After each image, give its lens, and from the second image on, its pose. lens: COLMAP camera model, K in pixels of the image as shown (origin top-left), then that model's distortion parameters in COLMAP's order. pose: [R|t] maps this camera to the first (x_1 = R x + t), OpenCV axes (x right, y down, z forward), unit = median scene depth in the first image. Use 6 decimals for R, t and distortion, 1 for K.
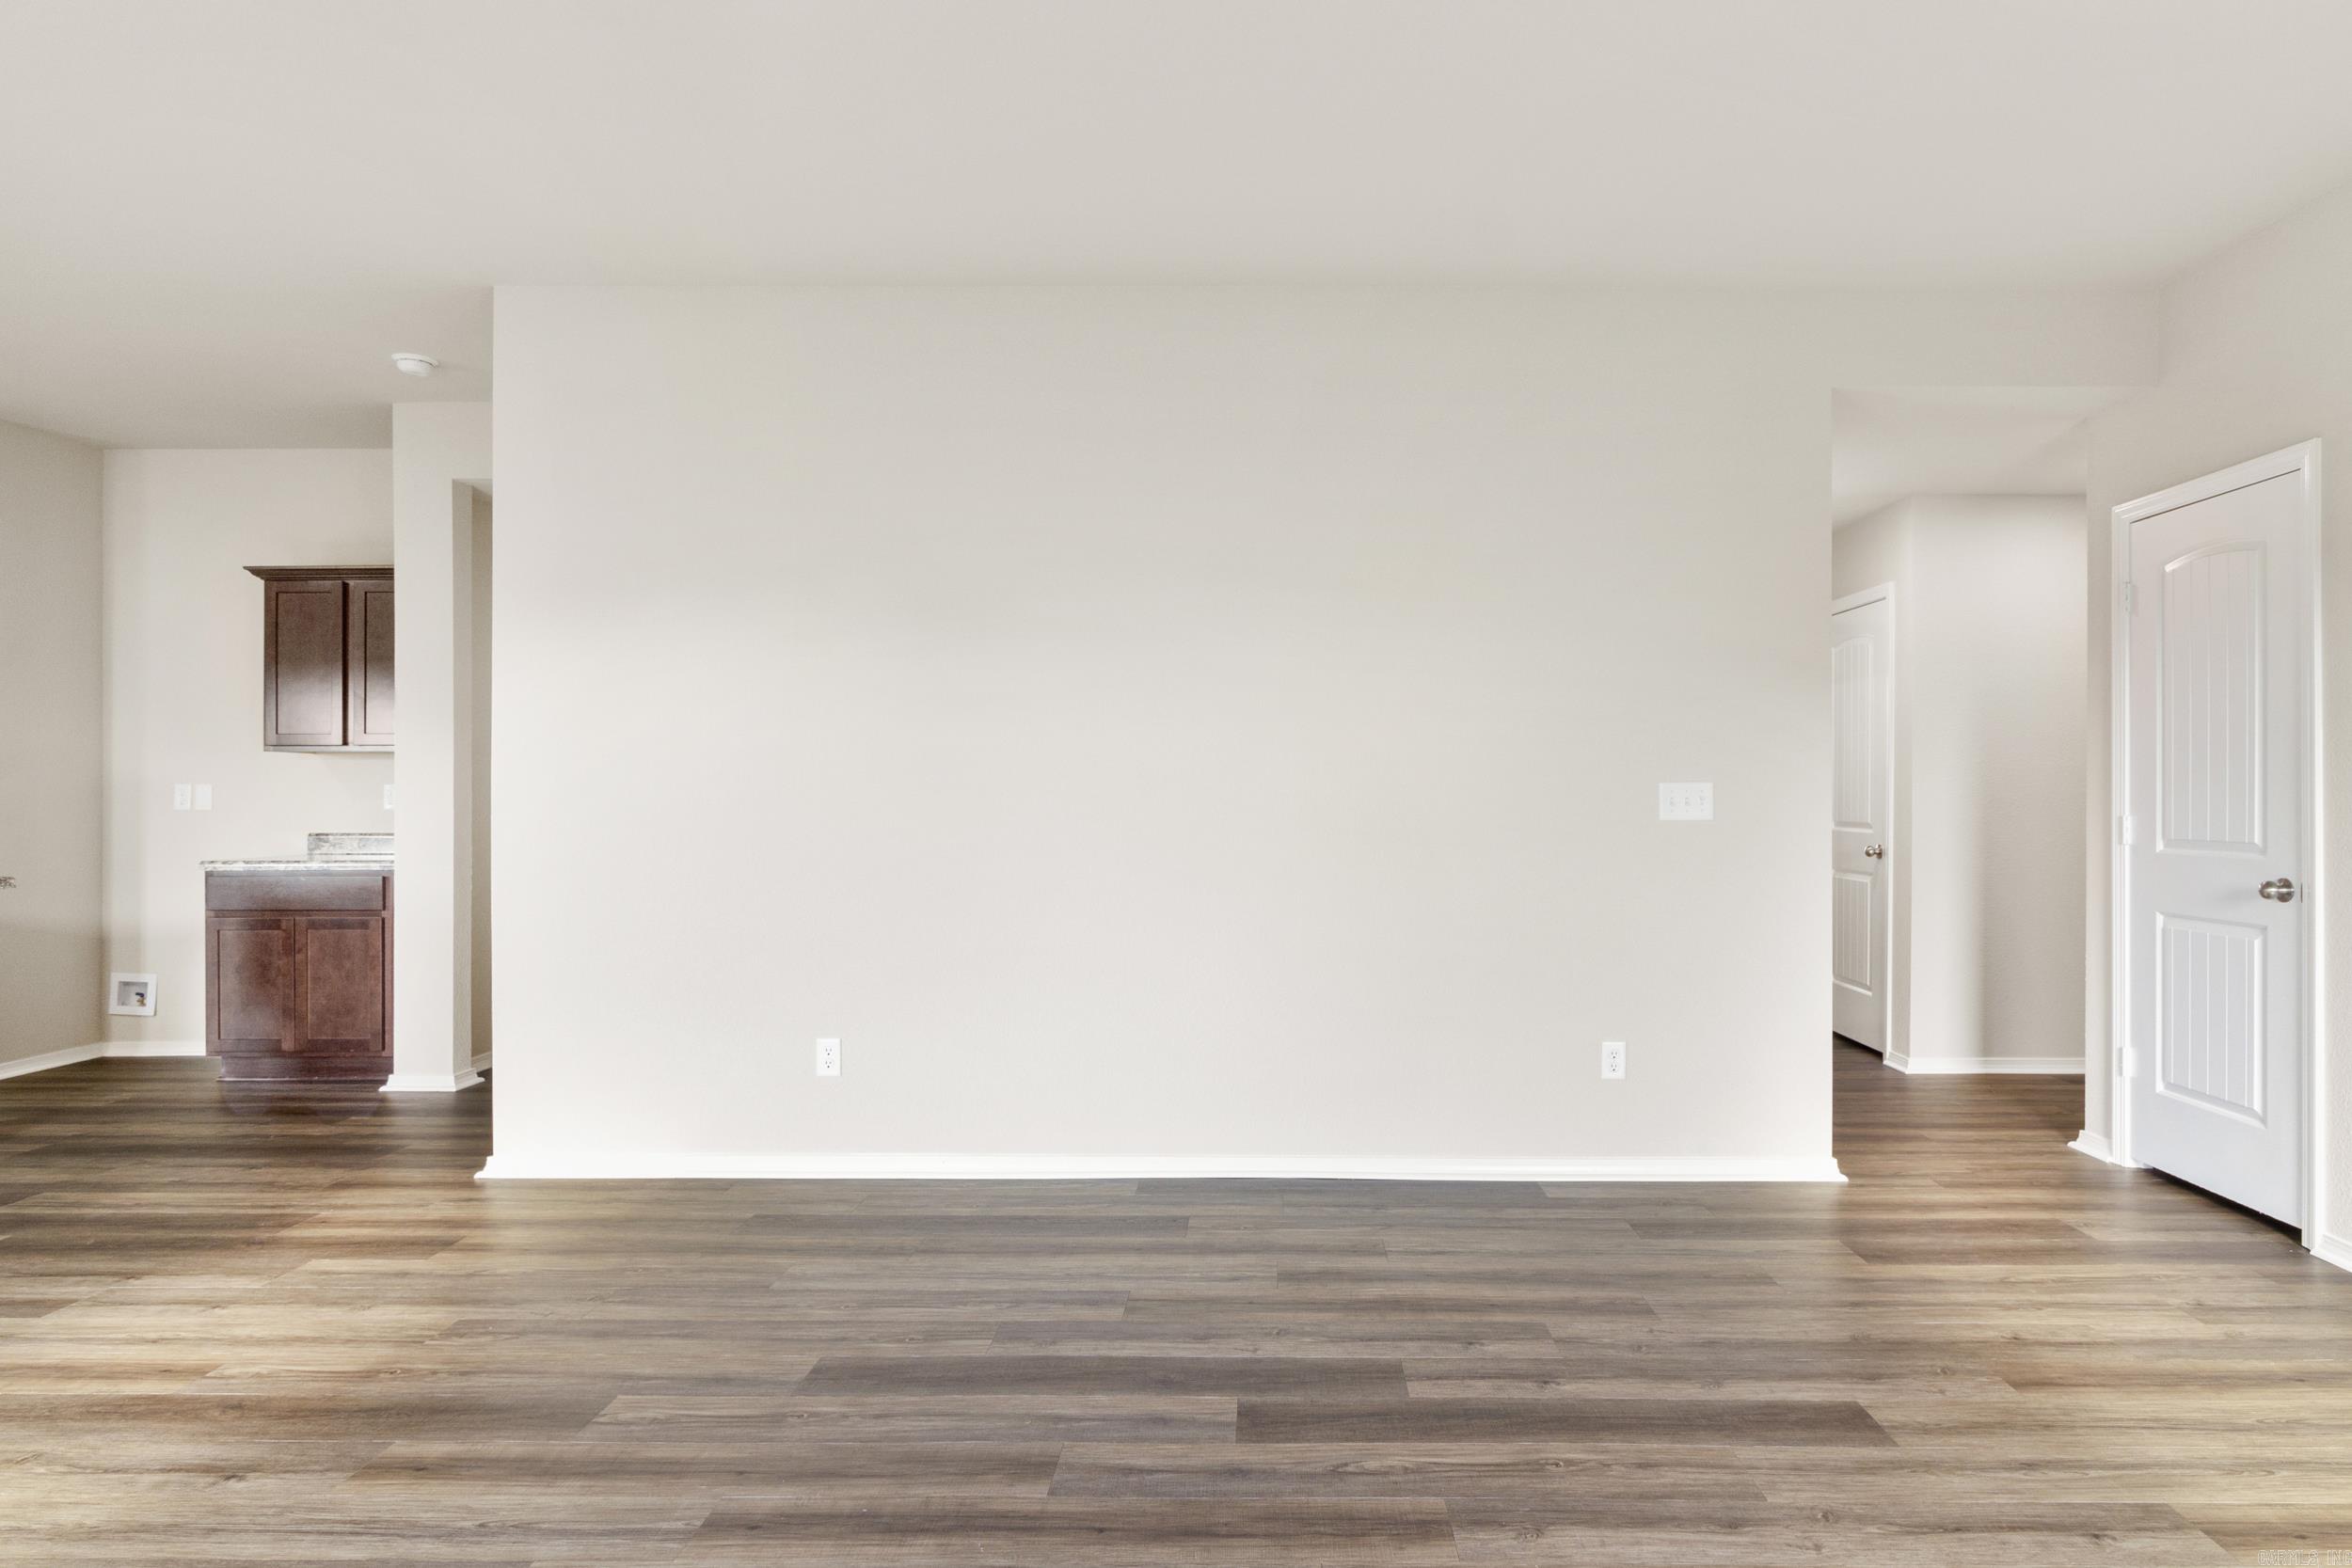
lens RADIAL K [[1304.1, 0, 1287.3], [0, 1304.1, 796.7], [0, 0, 1]] dist [0.001432, -0.000213]
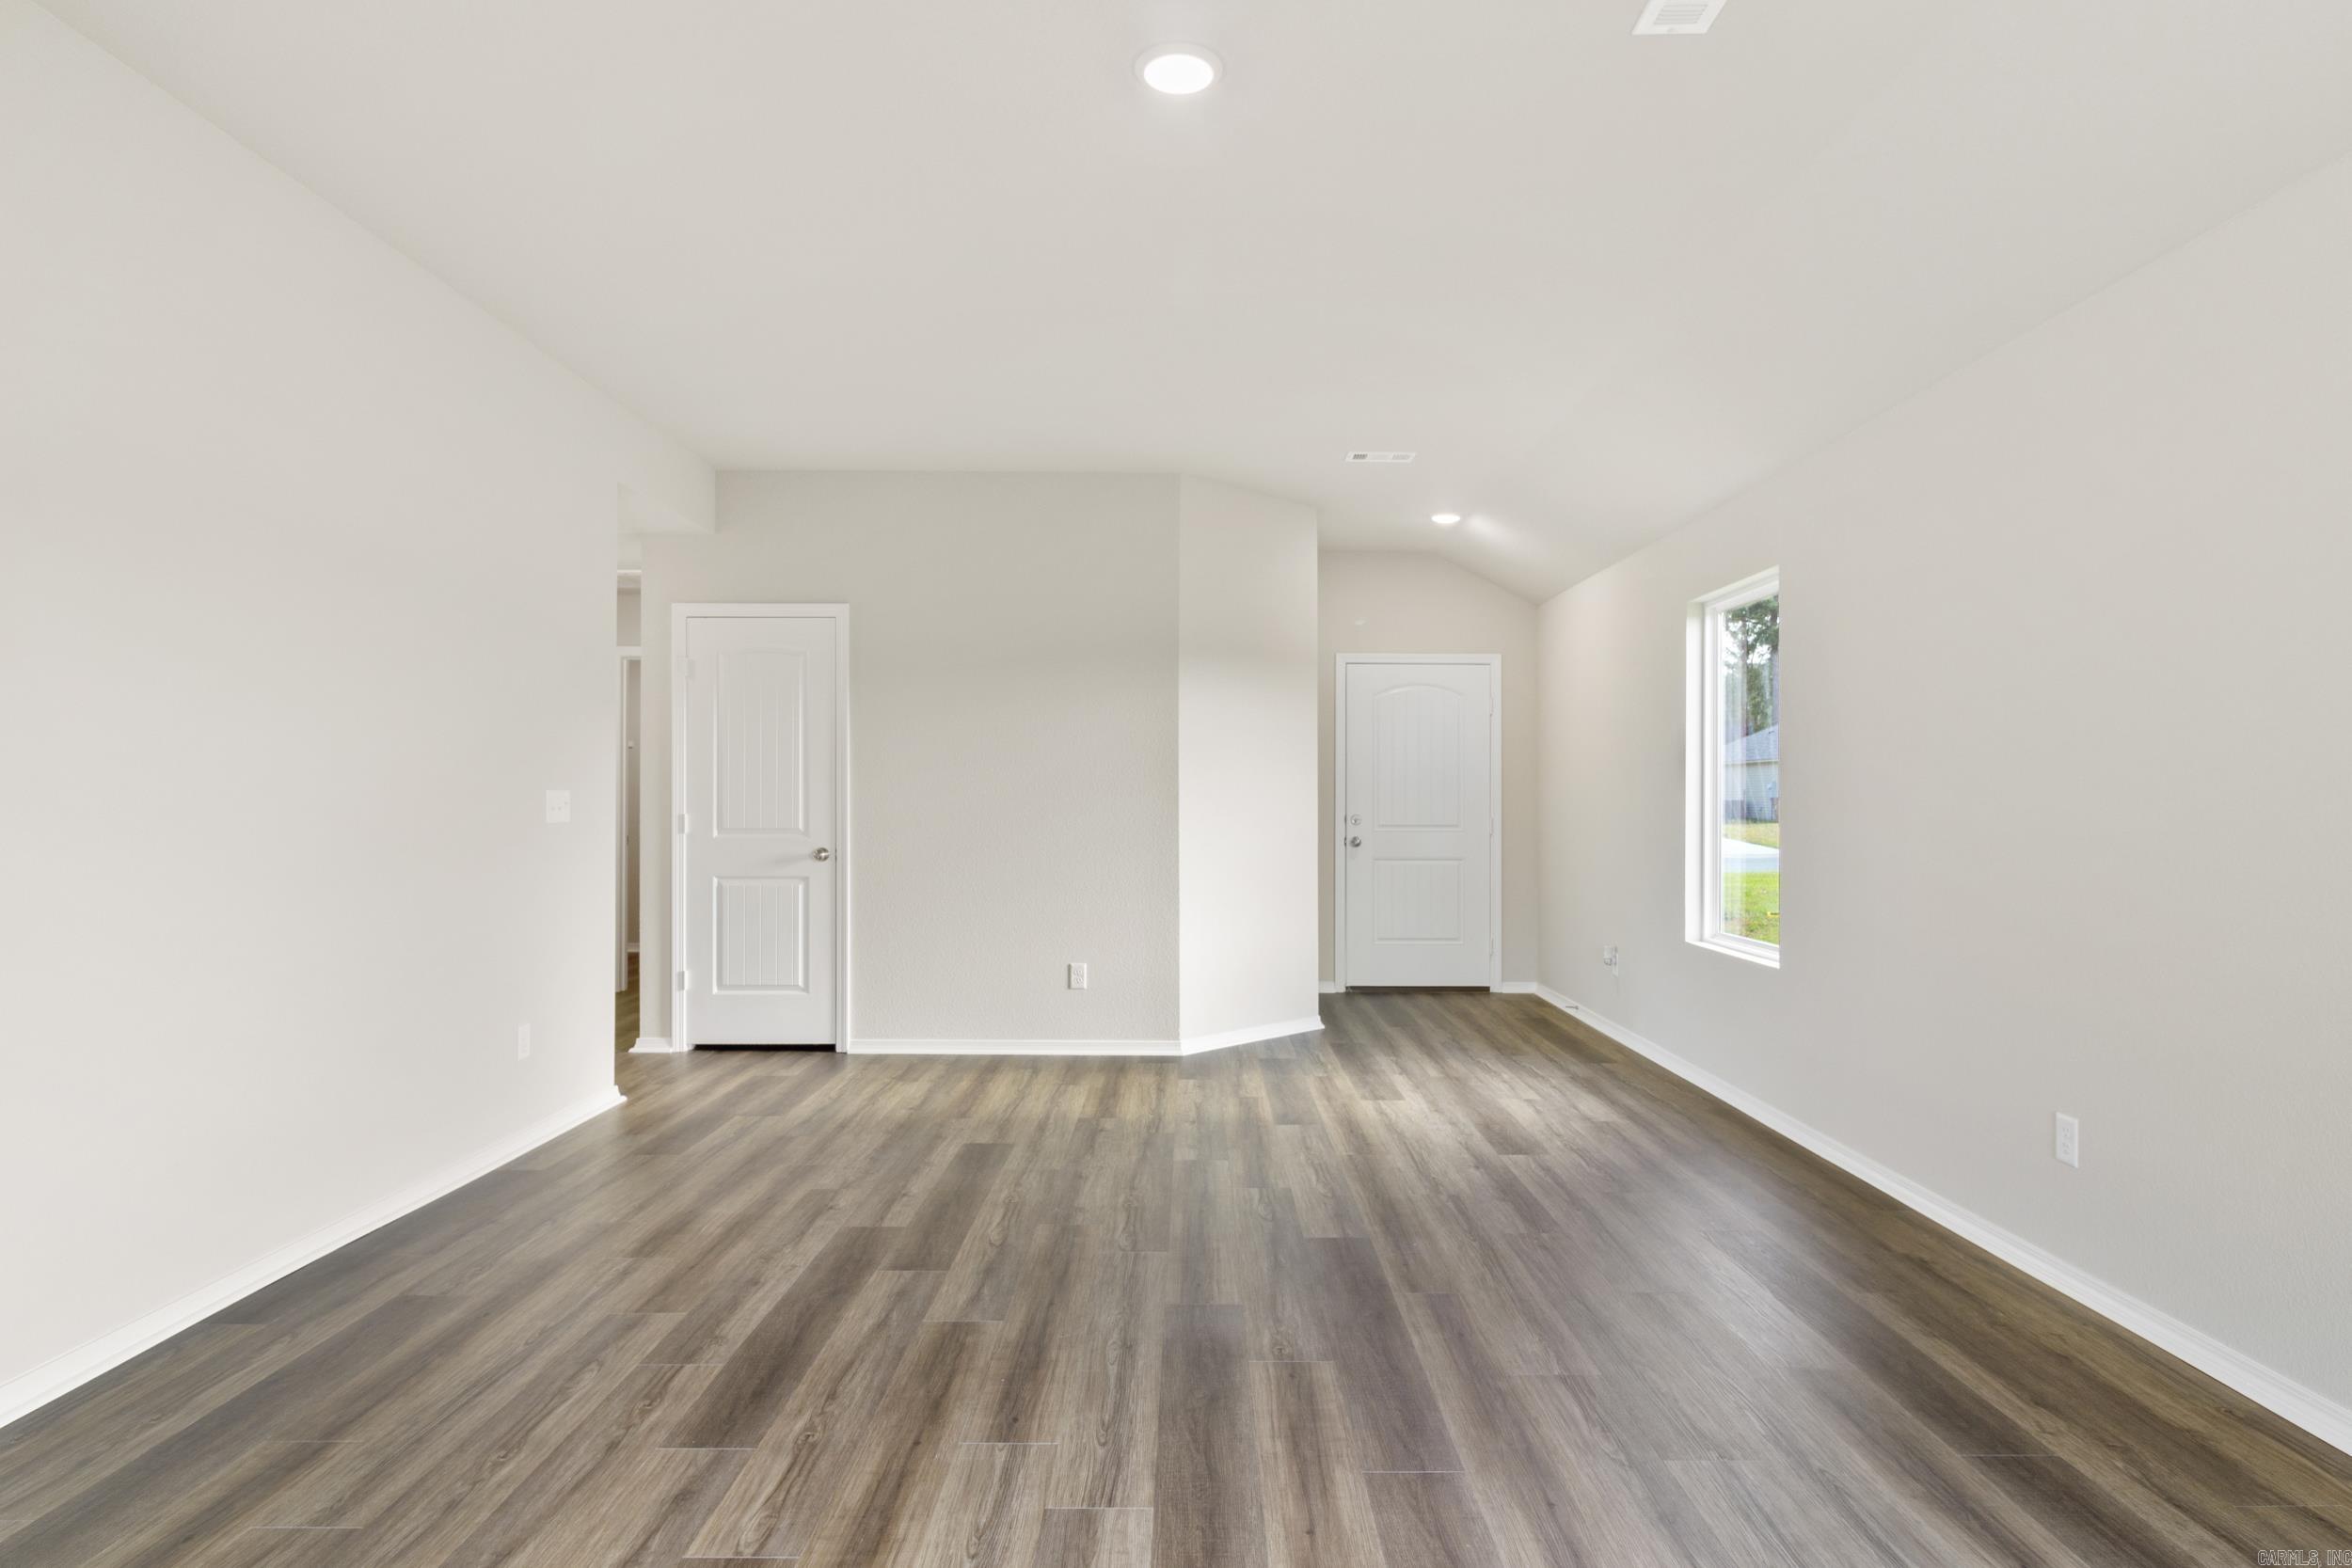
lens RADIAL K [[1256.0, 0, 1175.8], [0, 1256.0, 804.0], [0, 0, 1]] dist [0.002300, 0.000744]
pose [[0.019346, -0.003527, 0.999807, -0.865461], [0.000777, 0.999994, 0.003512, -0.001940], [-0.999813, 0.000709, 0.019349, 0.465899]]
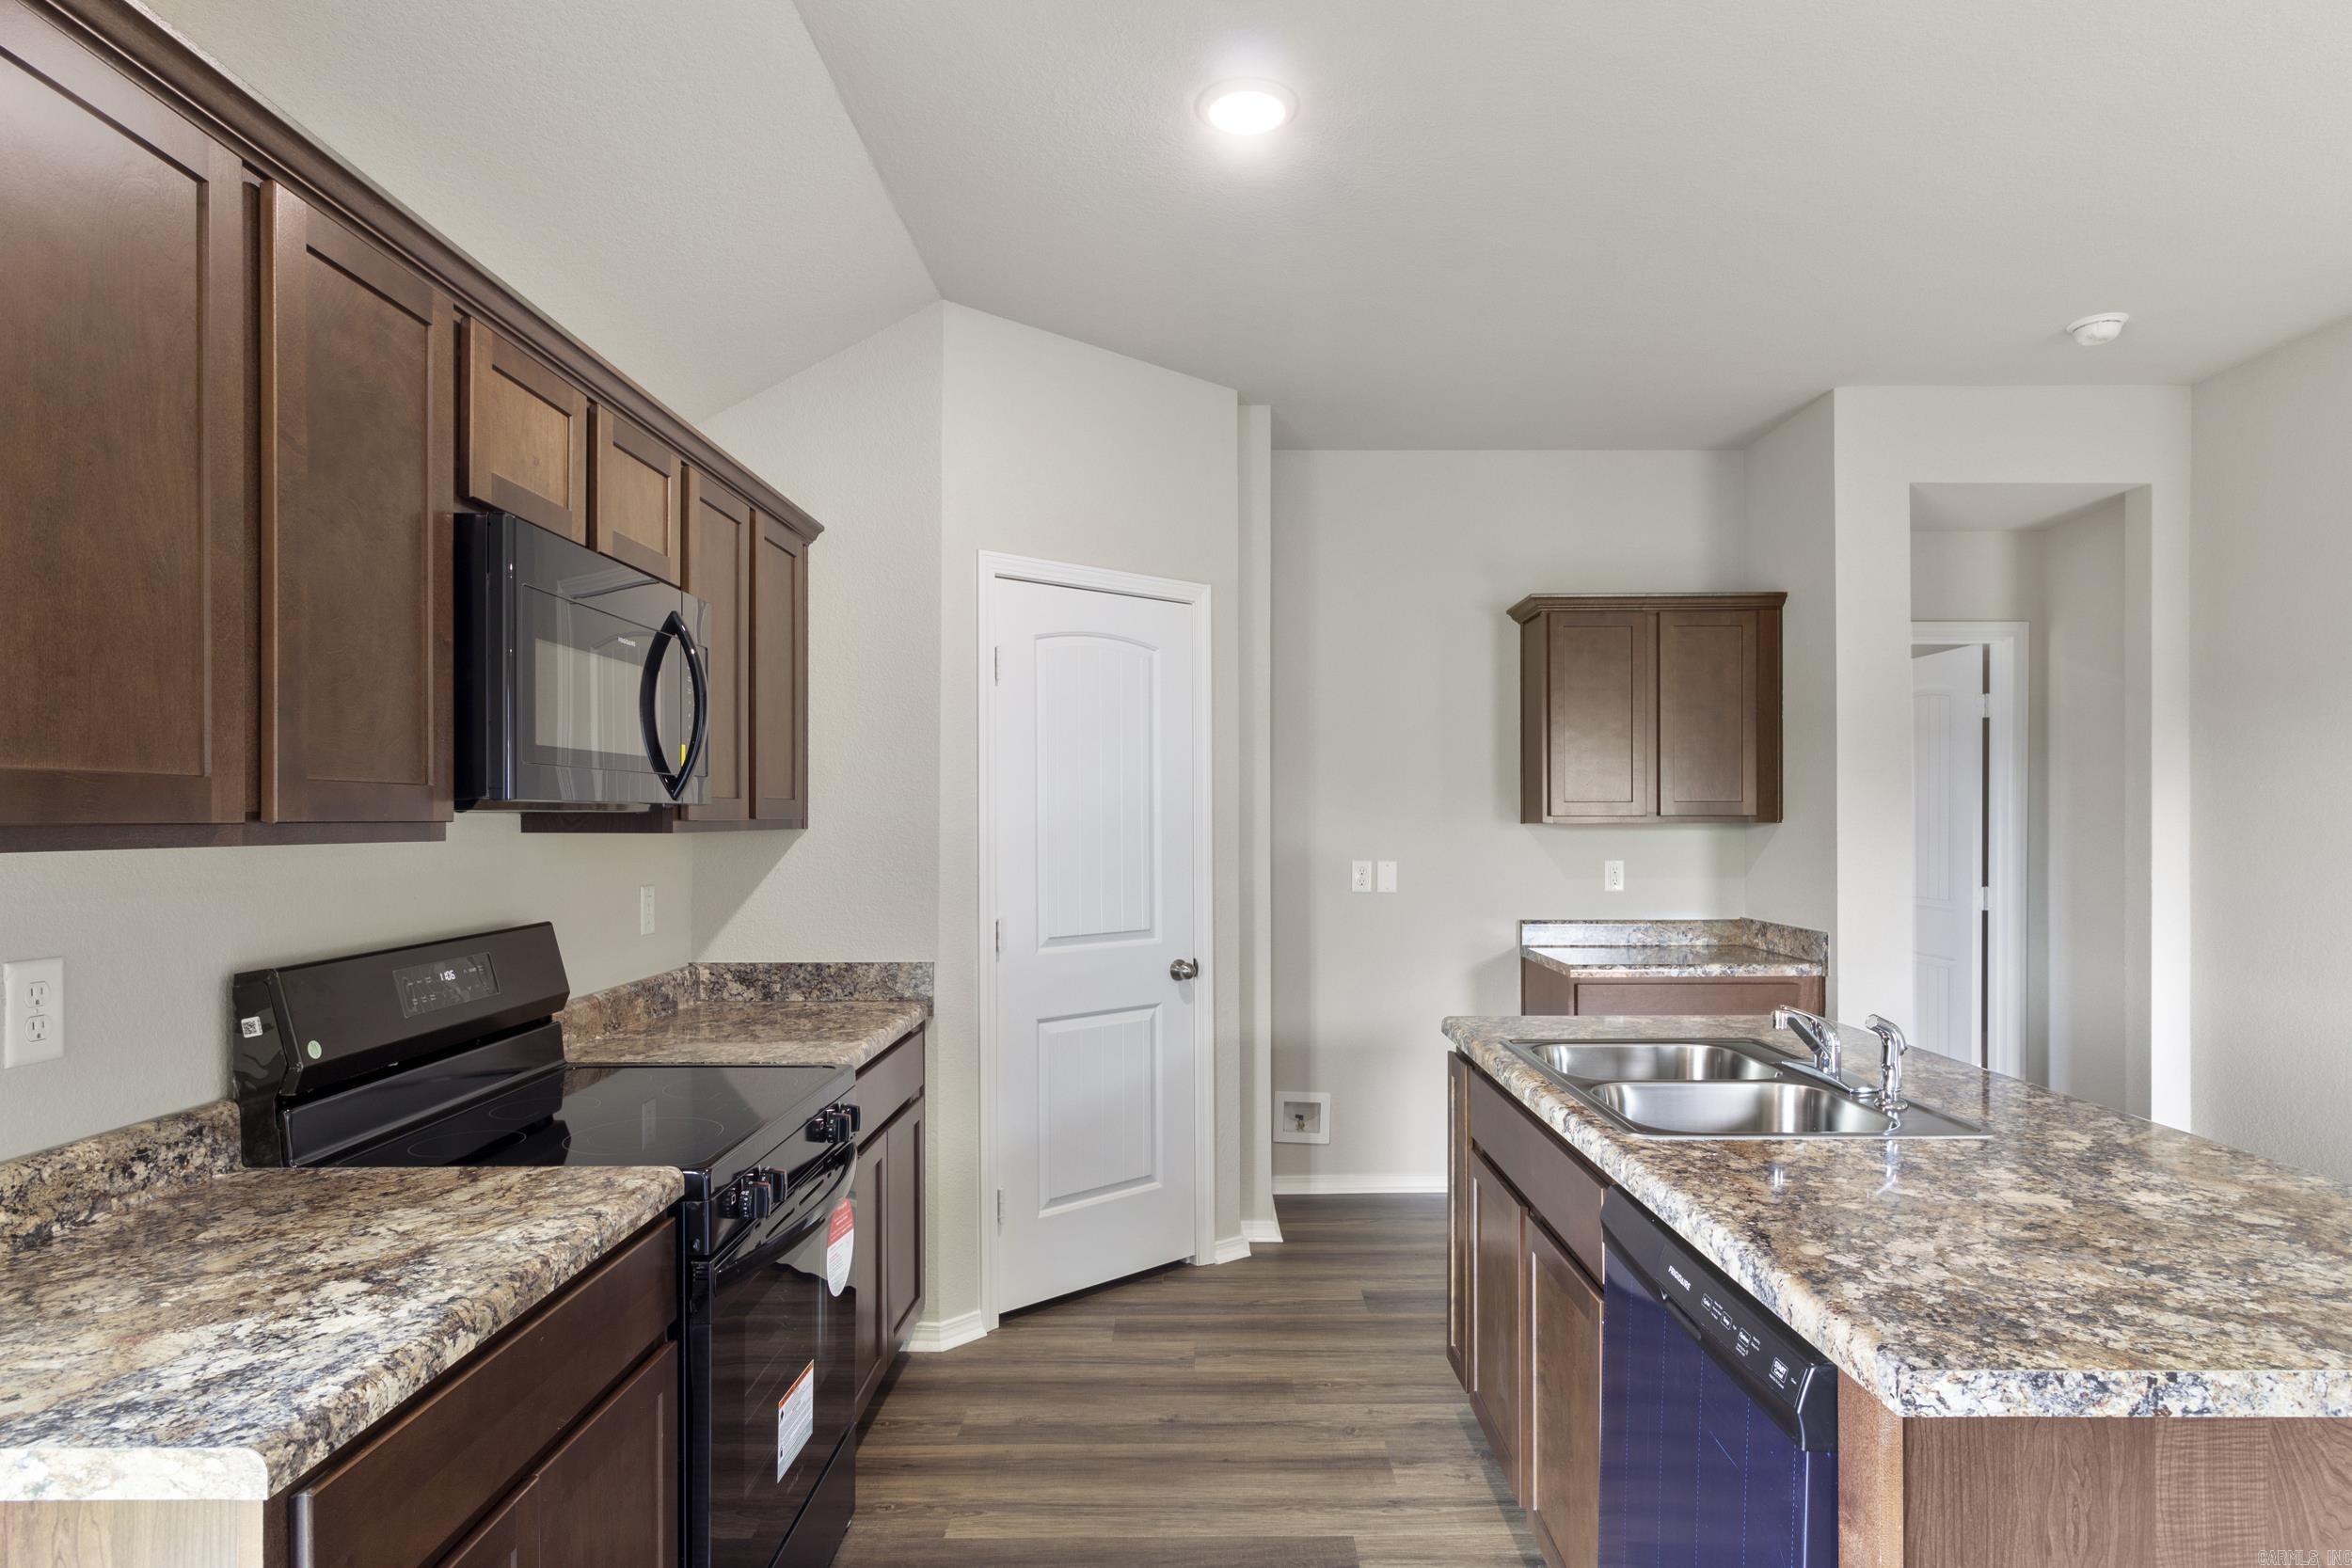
lens RADIAL K [[1278.2, 0, 1211.8], [0, 1278.2, 821.1], [0, 0, 1]] dist [0.002033, -0.000234]
pose [[0.999996, -0.000623, 0.002662, -1.477283], [0.000622, 1.000000, 0.000430, -0.054290], [-0.002663, -0.000428, 0.999996, 0.313674]]
